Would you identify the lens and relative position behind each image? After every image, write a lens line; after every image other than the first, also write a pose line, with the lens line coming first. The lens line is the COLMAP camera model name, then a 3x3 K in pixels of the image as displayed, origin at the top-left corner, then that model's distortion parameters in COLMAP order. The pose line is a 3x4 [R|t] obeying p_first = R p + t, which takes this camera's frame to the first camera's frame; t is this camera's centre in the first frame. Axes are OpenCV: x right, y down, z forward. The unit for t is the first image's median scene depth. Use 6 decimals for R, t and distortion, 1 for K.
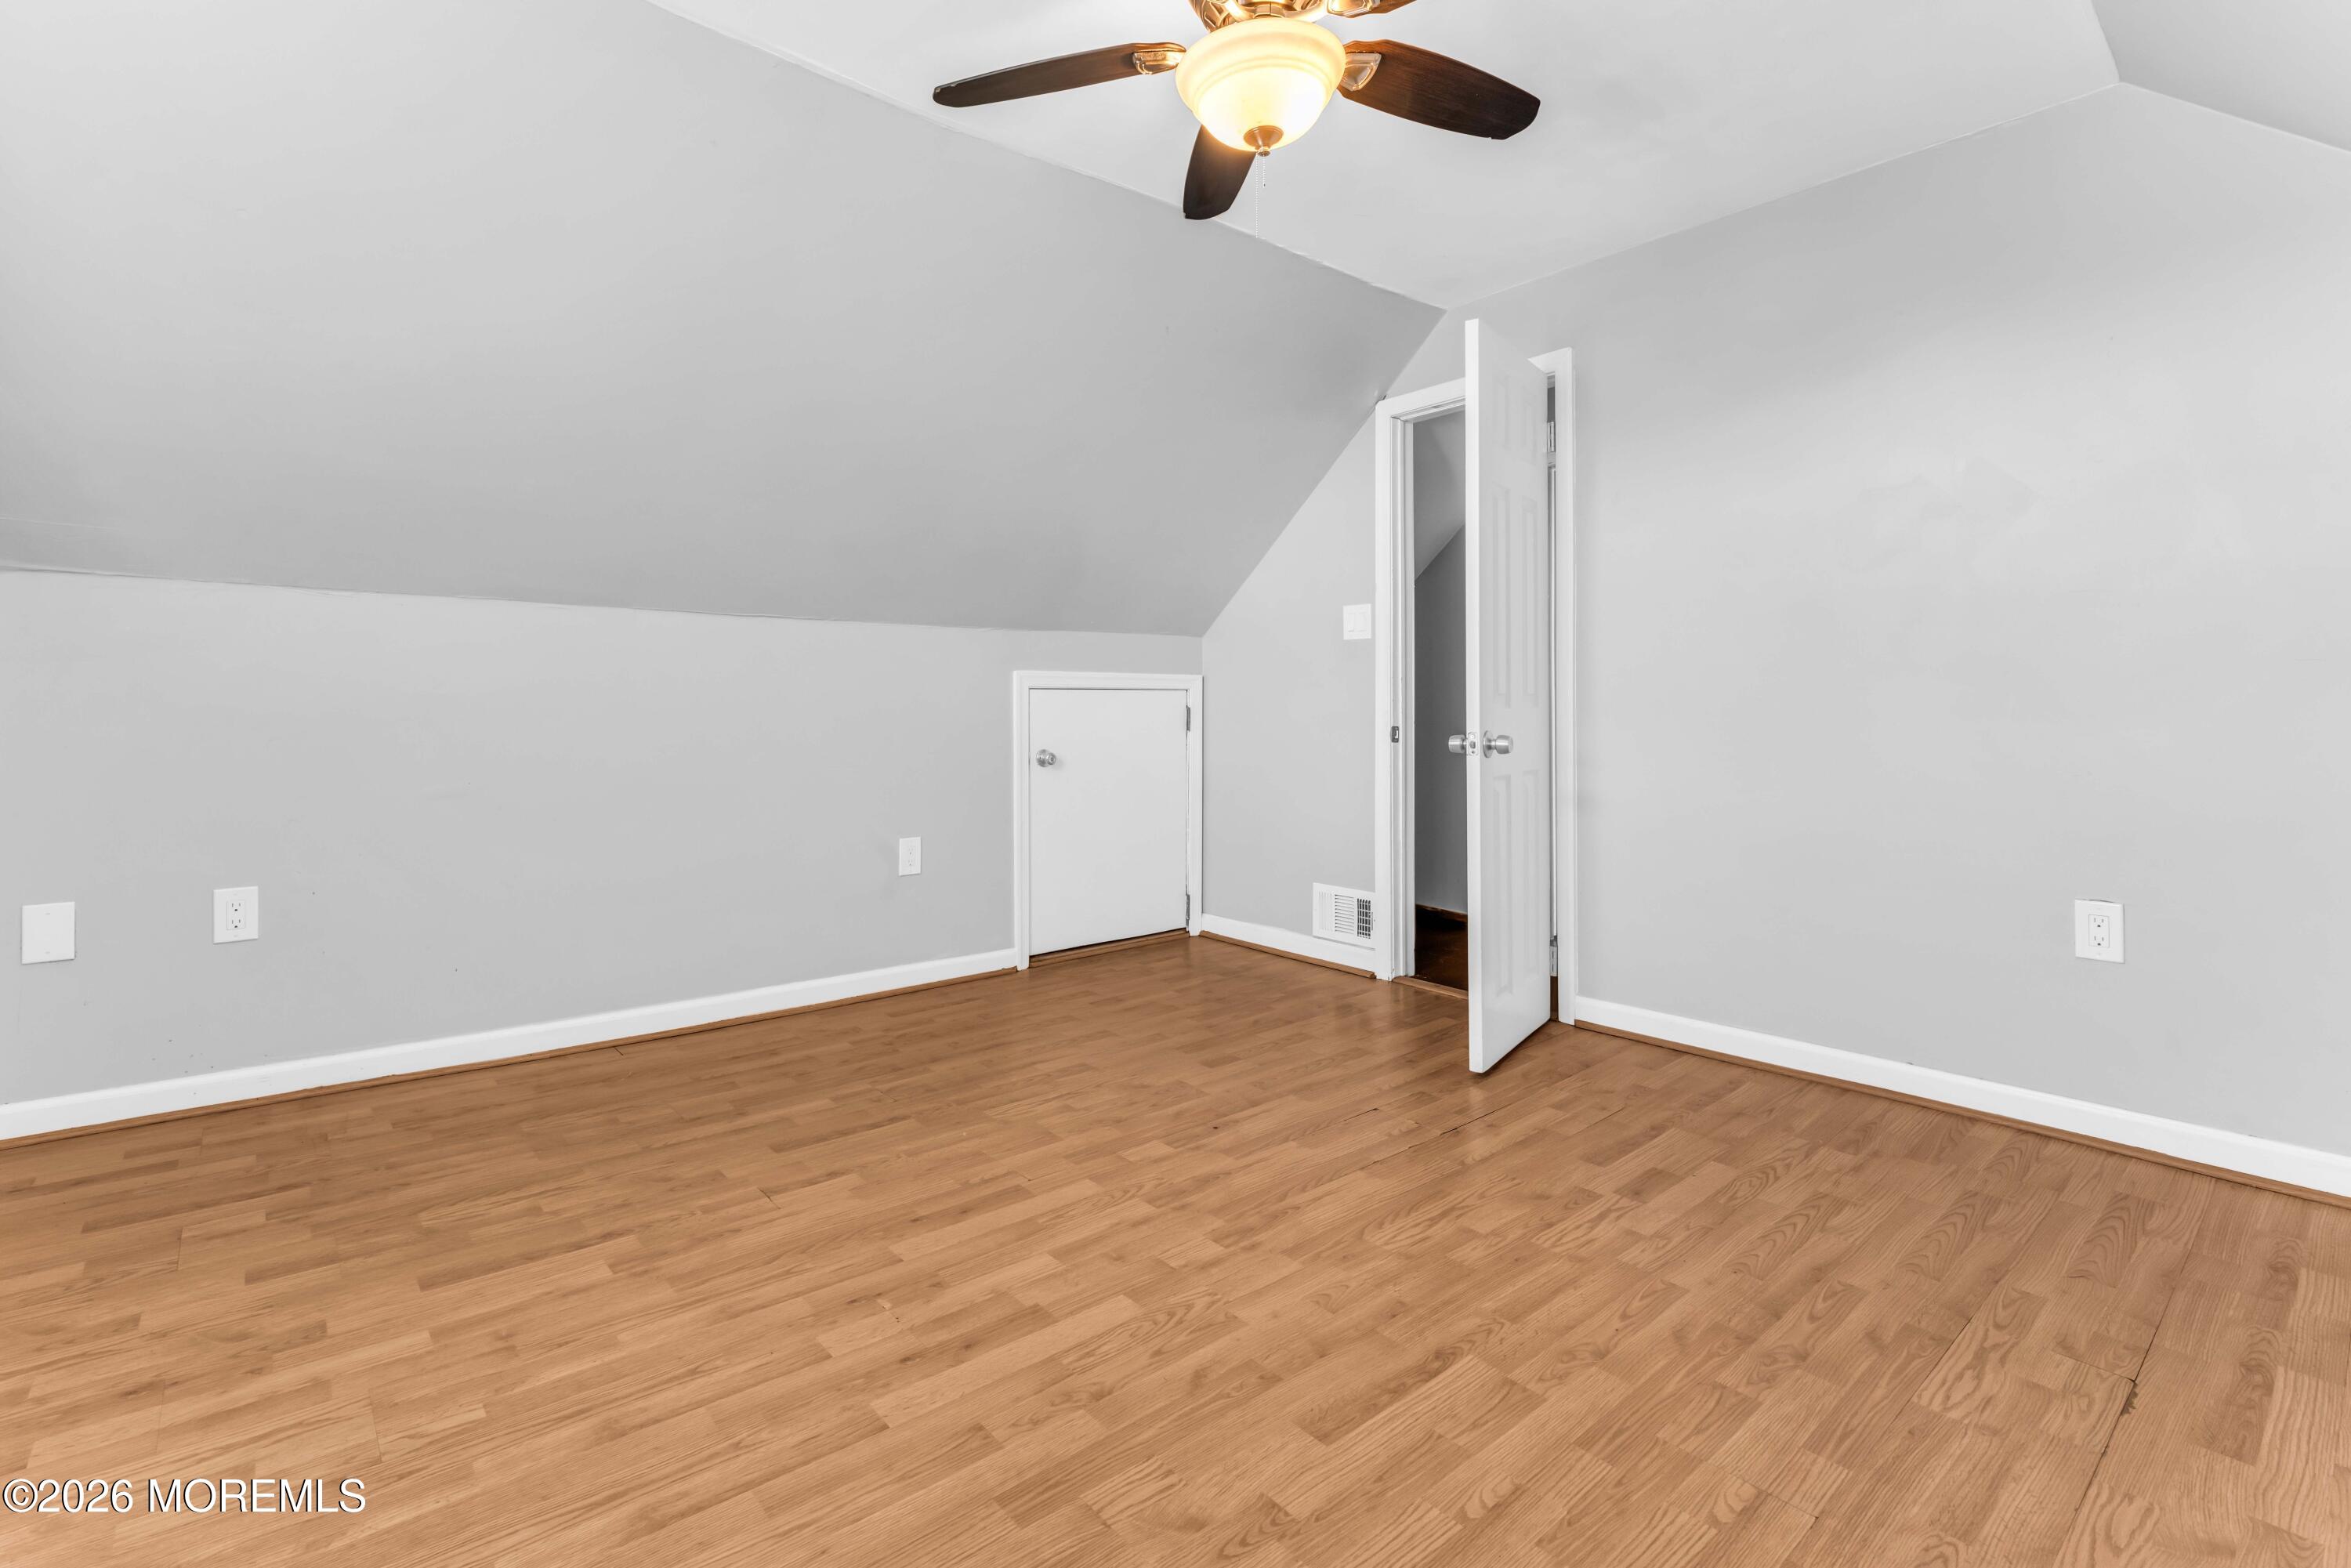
lens RADIAL K [[1111.1, 0, 1173.1], [0, 1111.1, 778.8], [0, 0, 1]] dist [-0.000321, 0.000062]
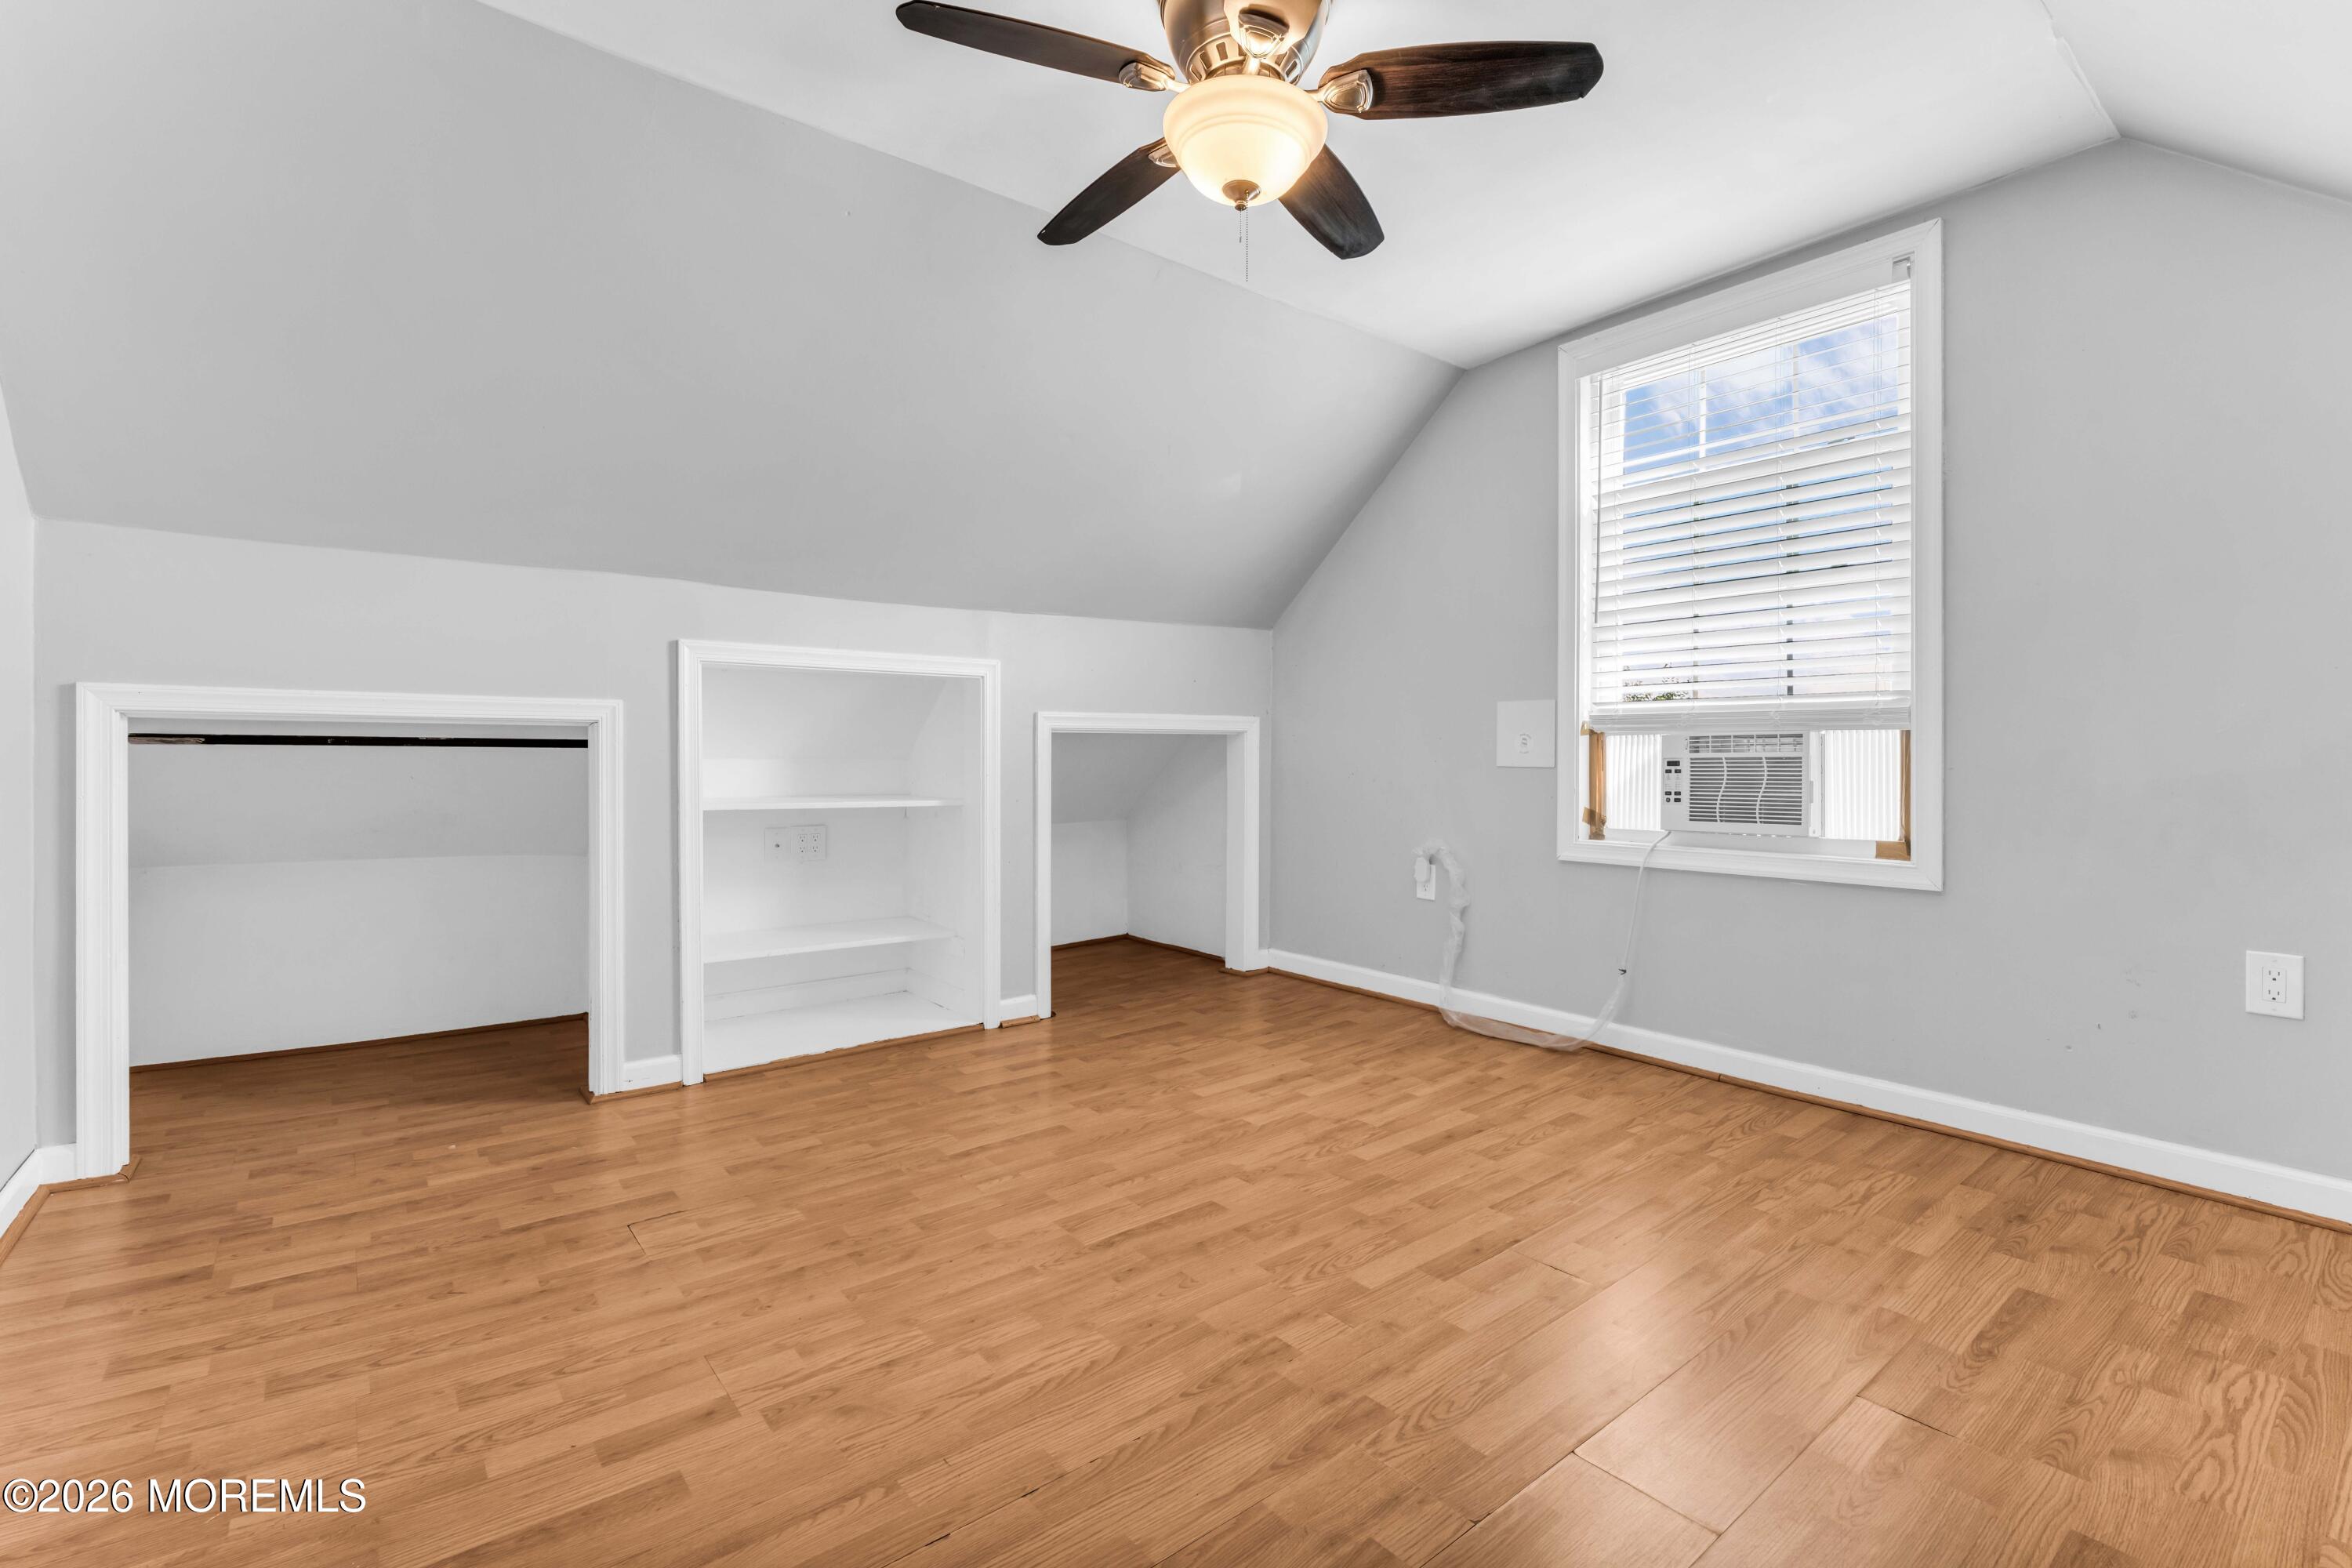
lens RADIAL K [[1111.6, 0, 1173.6], [0, 1111.6, 778.8], [0, 0, 1]] dist [-0.000321, 0.000062]
pose [[-0.999397, -0.002214, 0.034646, 0.110832], [0.000749, 0.996358, 0.085261, -0.125442], [-0.034708, 0.085236, -0.995756, 2.056333]]
